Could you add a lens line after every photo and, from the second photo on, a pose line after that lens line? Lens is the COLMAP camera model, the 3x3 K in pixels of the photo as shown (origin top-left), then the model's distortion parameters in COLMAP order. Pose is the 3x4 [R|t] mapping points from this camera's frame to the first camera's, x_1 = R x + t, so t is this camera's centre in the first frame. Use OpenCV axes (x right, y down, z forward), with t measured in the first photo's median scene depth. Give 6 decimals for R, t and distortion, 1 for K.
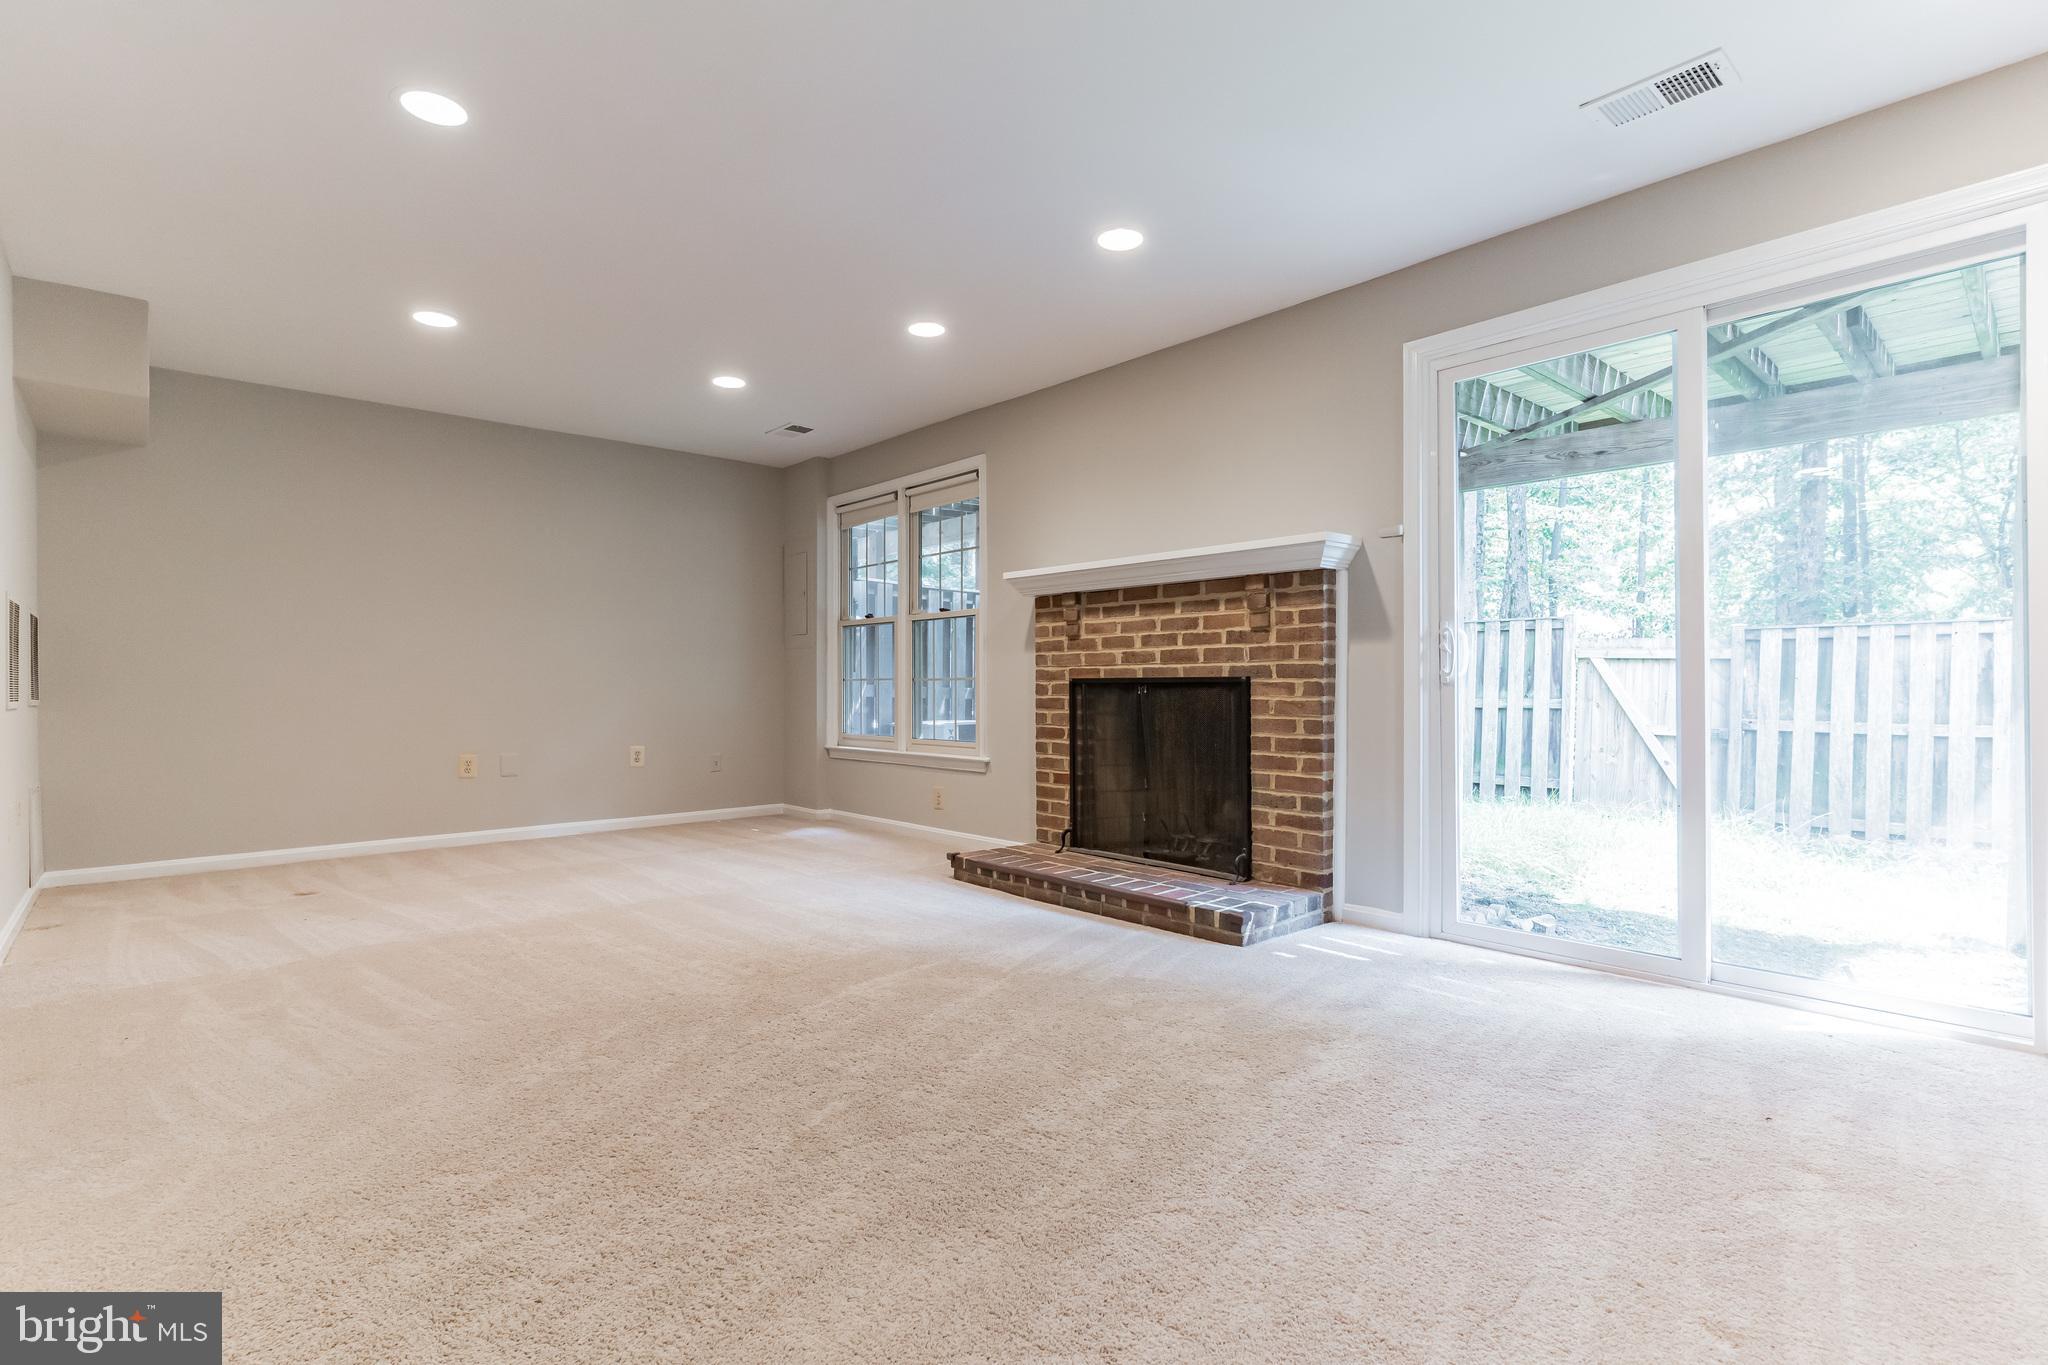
lens RADIAL K [[979.0, 0, 983.0], [0, 979.0, 697.9], [0, 0, 1]] dist [0.002633, -0.001239]
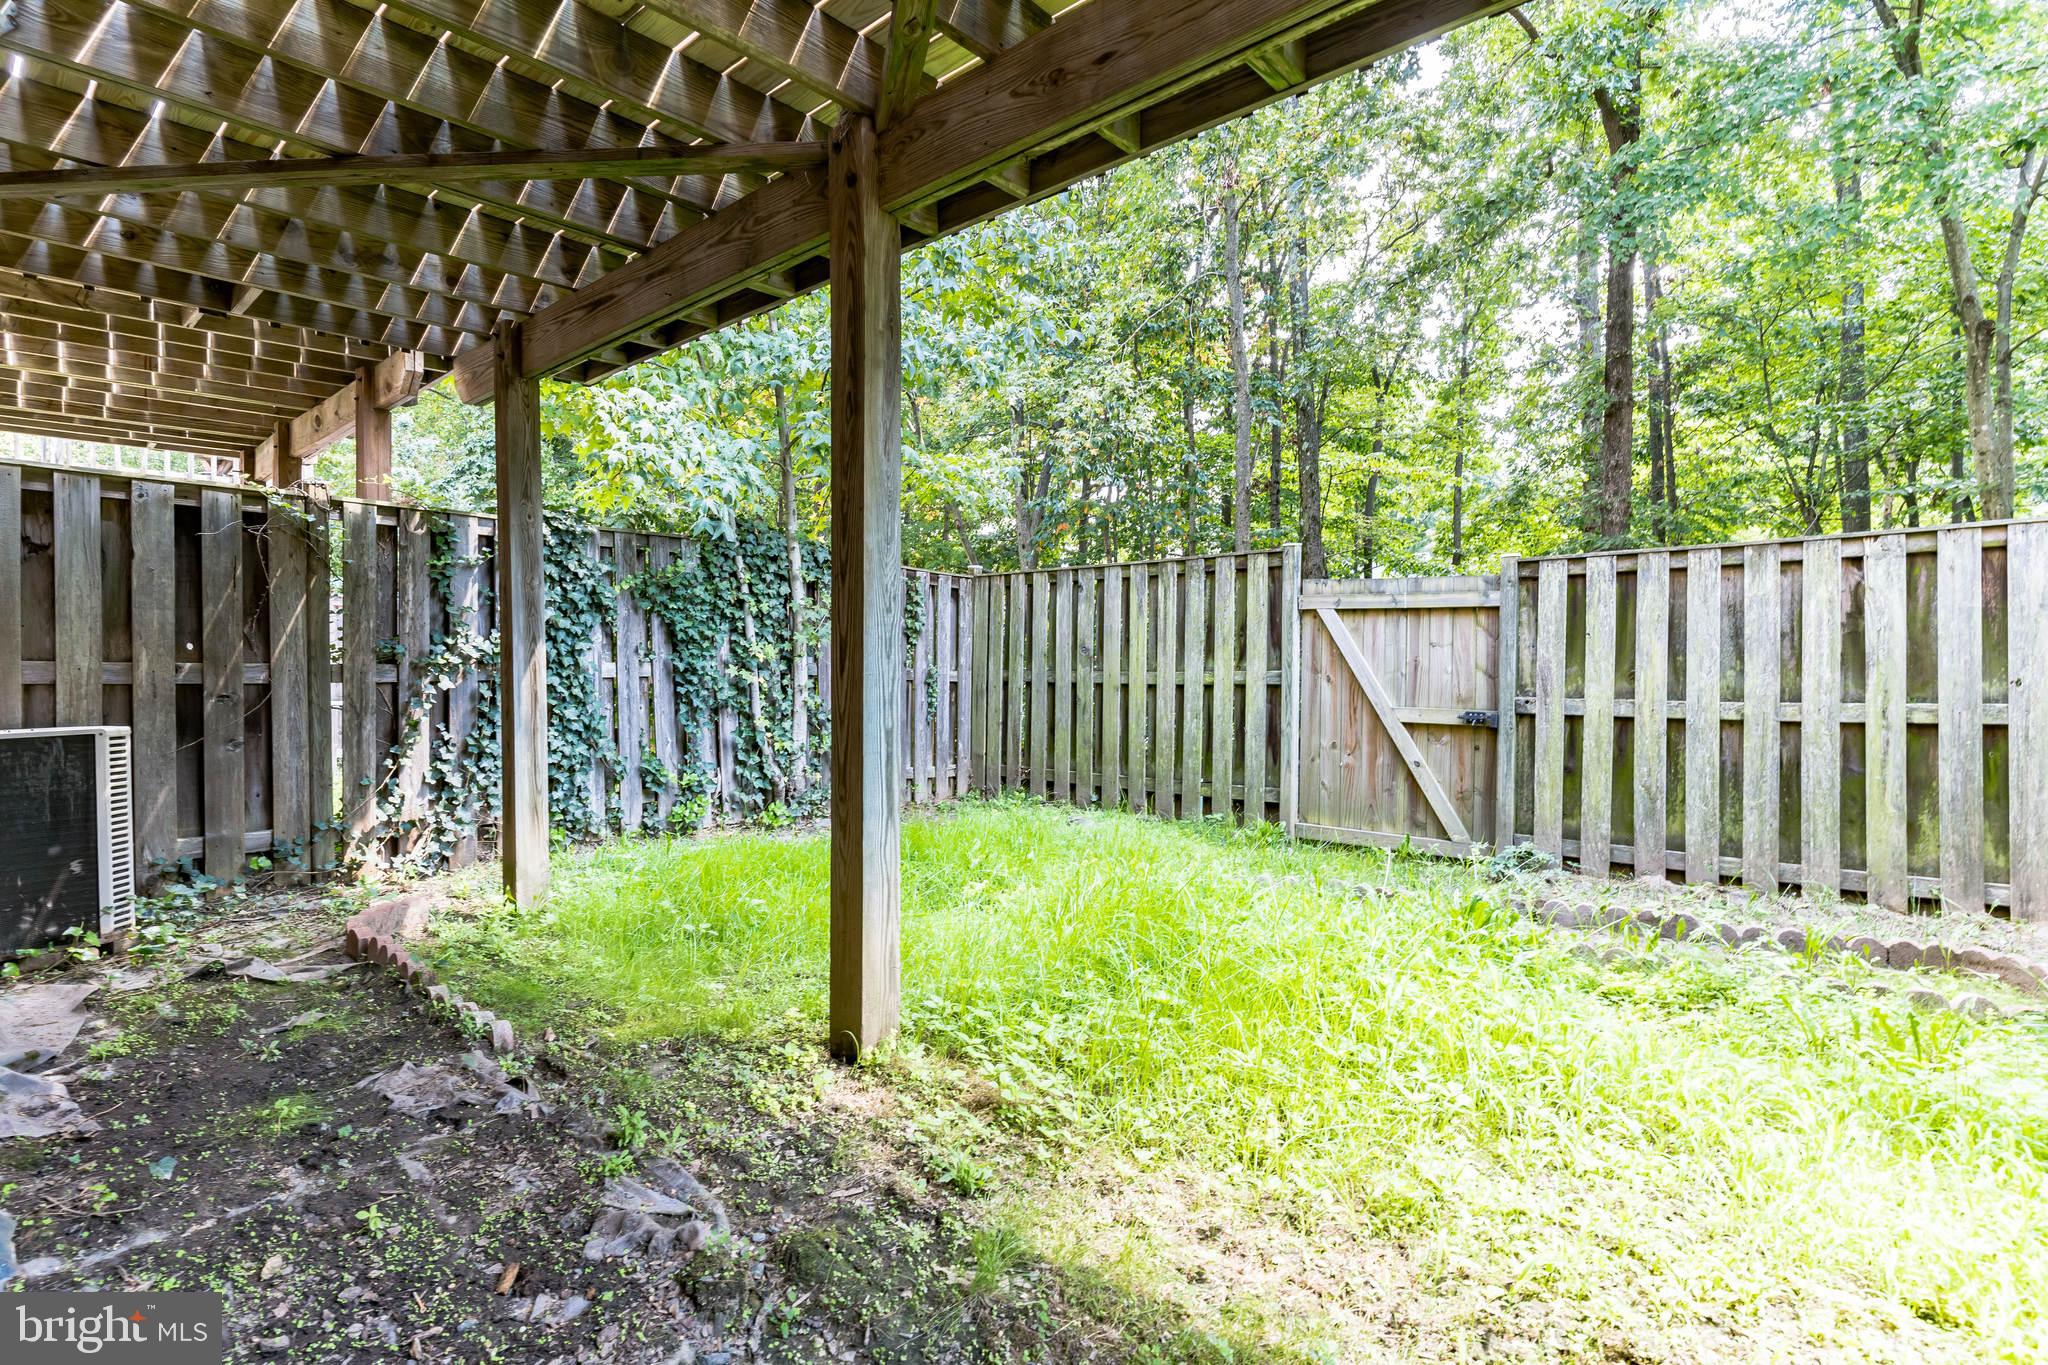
lens RADIAL K [[979.0, 0, 1025.0], [0, 979.0, 676.9], [0, 0, 1]] dist [0.002633, -0.001239]
pose [[0.988839, -0.014070, 0.148321, 0.358717], [0.014281, 0.999898, -0.000358, 0.003314], [-0.148301, 0.002473, 0.988939, 0.406342]]
